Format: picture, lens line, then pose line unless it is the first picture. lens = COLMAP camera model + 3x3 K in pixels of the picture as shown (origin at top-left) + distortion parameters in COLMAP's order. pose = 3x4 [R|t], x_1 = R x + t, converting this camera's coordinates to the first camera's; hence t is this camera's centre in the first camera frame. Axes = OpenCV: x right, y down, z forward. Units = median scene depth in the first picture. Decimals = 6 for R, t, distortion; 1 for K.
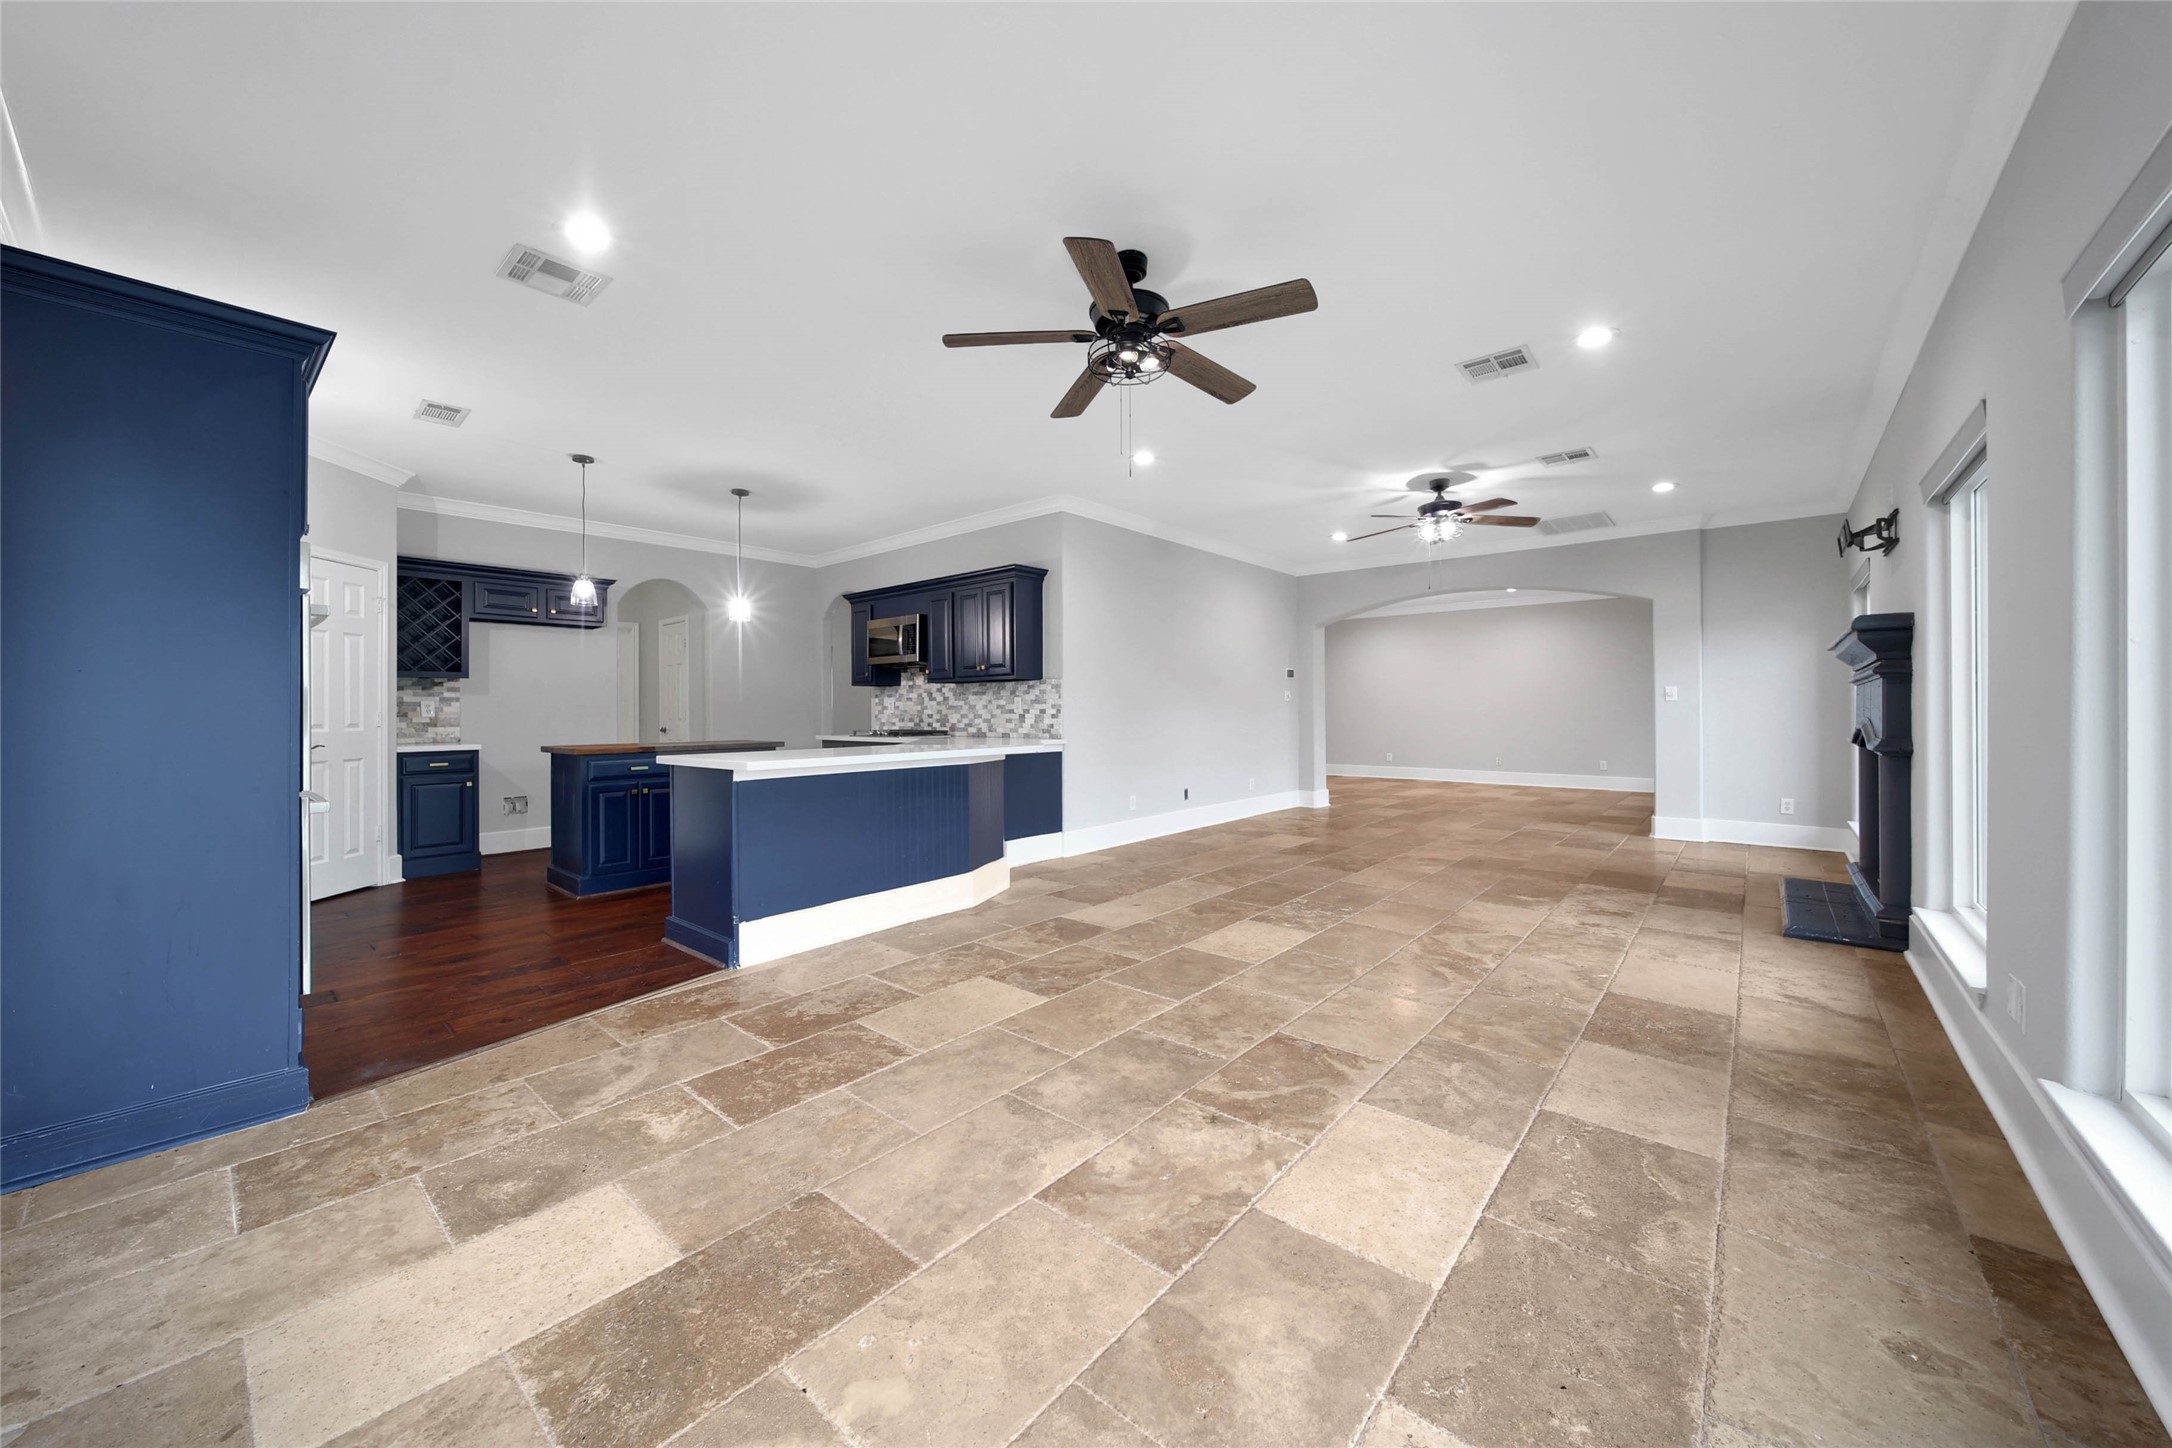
lens RADIAL K [[774.3, 0, 1093.5], [0, 774.3, 713.6], [0, 0, 1]] dist [-0.000892, -0.000014]
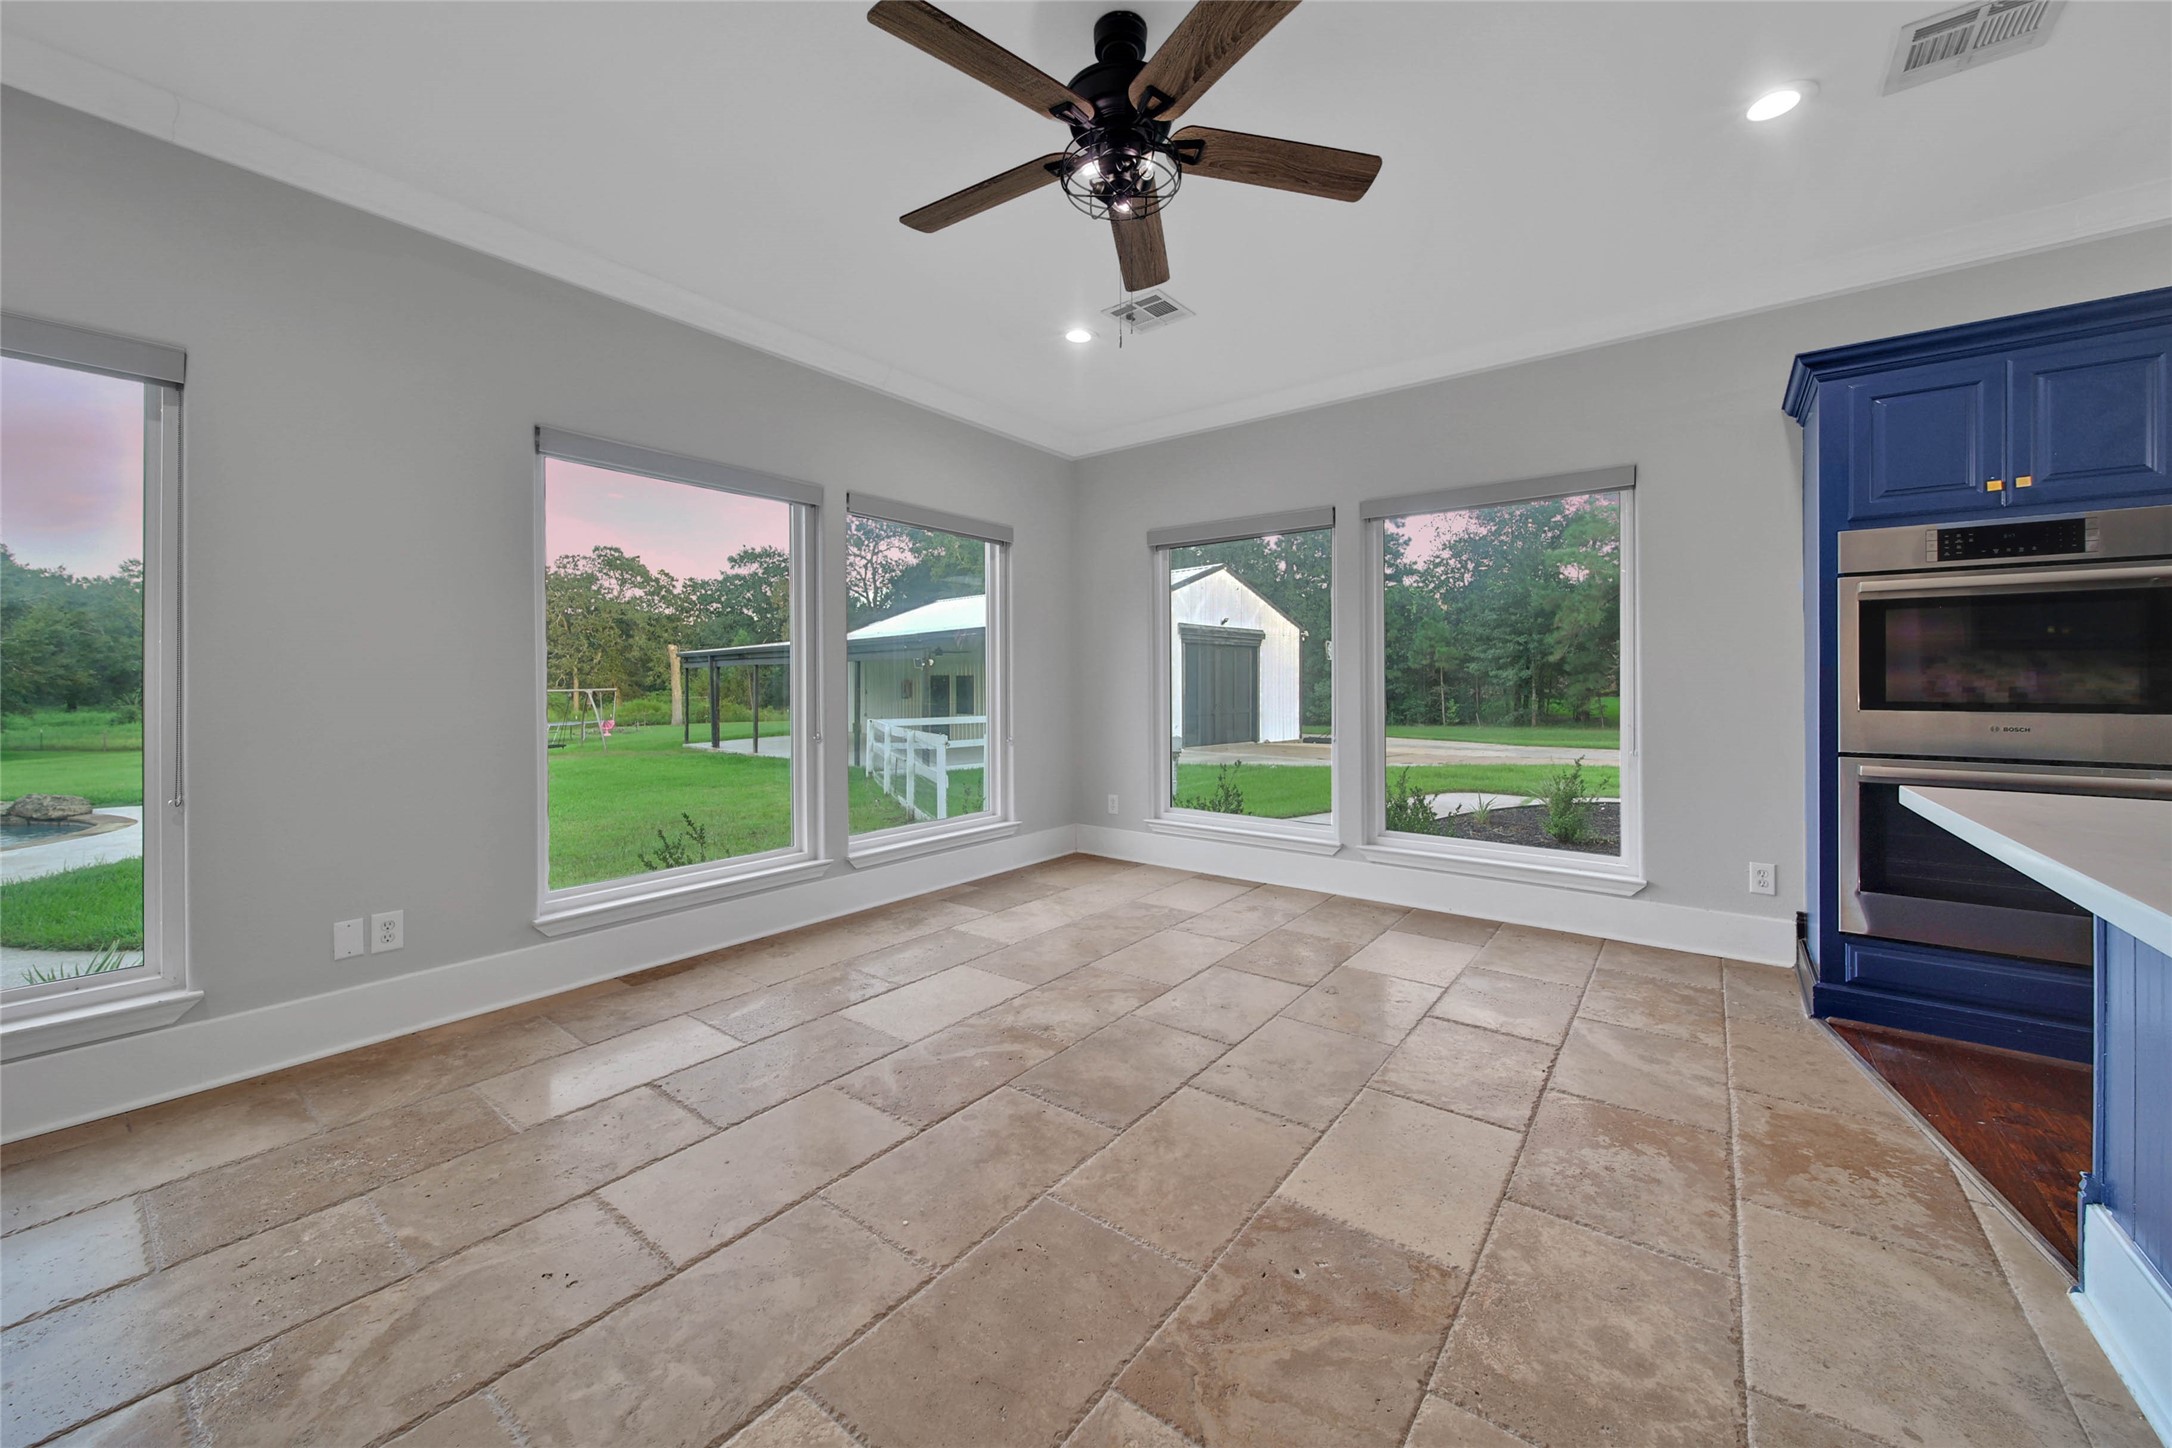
lens RADIAL K [[774.3, 0, 1093.5], [0, 774.3, 683.8], [0, 0, 1]] dist [-0.000892, -0.000014]
pose [[-0.998276, 0.005824, -0.058408, 0.130476], [0.005553, 0.999973, 0.004806, -0.010627], [0.058434, 0.004473, -0.998281, 1.915679]]
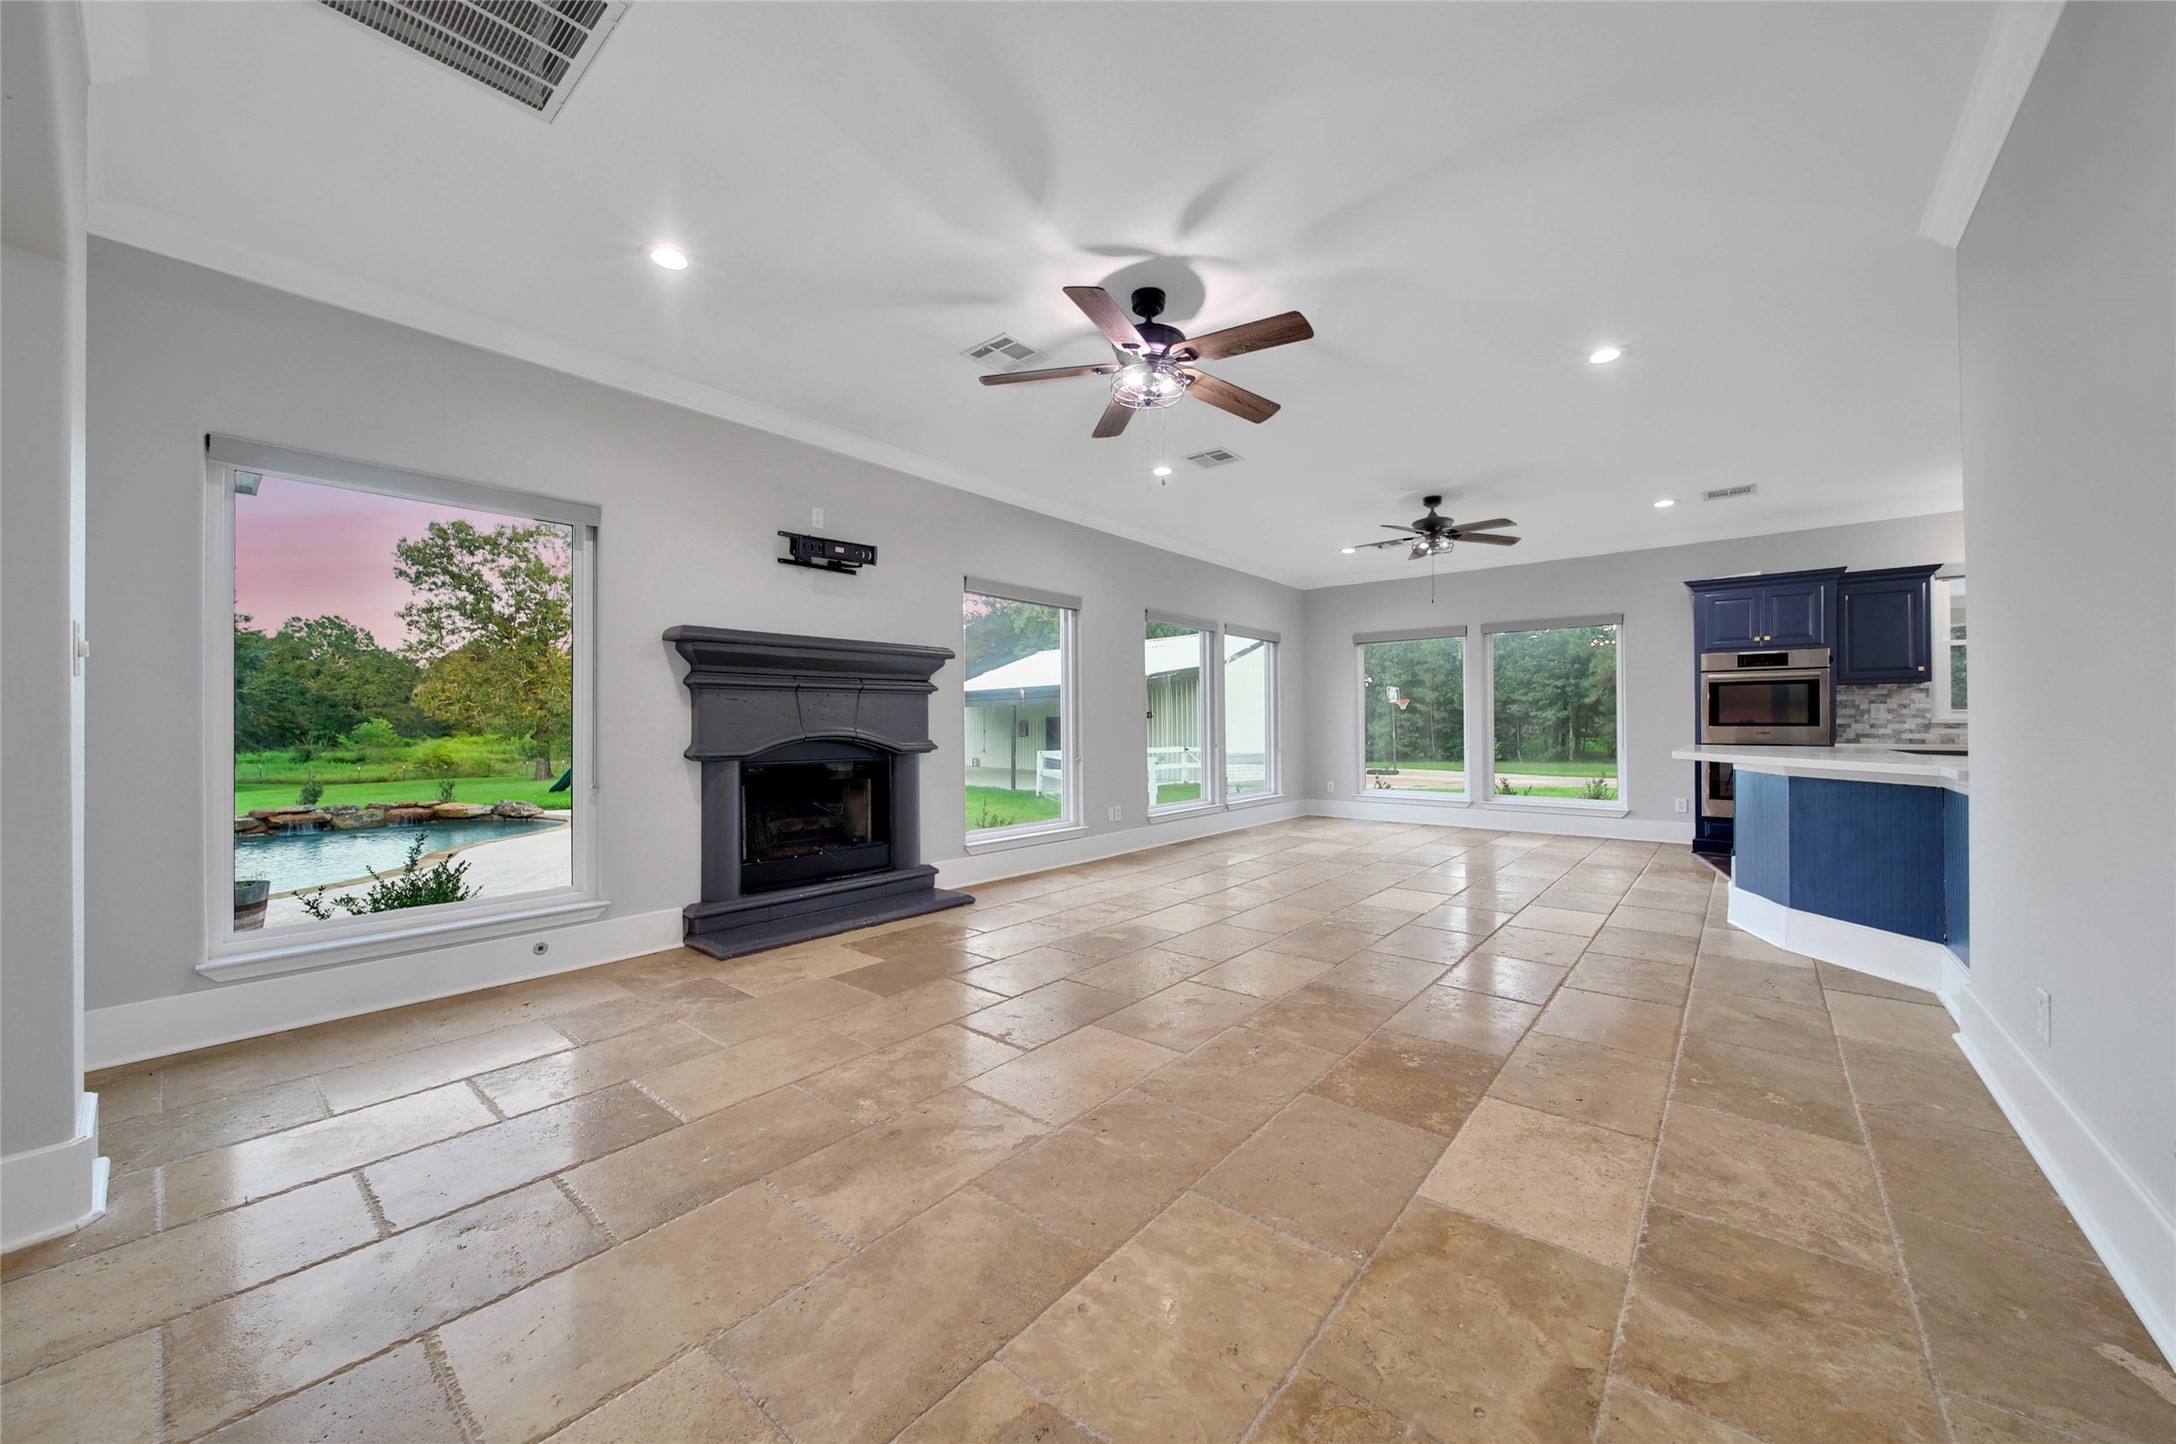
lens RADIAL K [[775.7, 0, 1084.5], [0, 775.7, 721.8], [0, 0, 1]] dist [-0.000892, -0.000014]
pose [[-0.999837, 0.008189, -0.016065, 1.187951], [0.008211, 0.999965, -0.001313, 0.006534], [0.016054, -0.001445, -0.999870, 3.521743]]
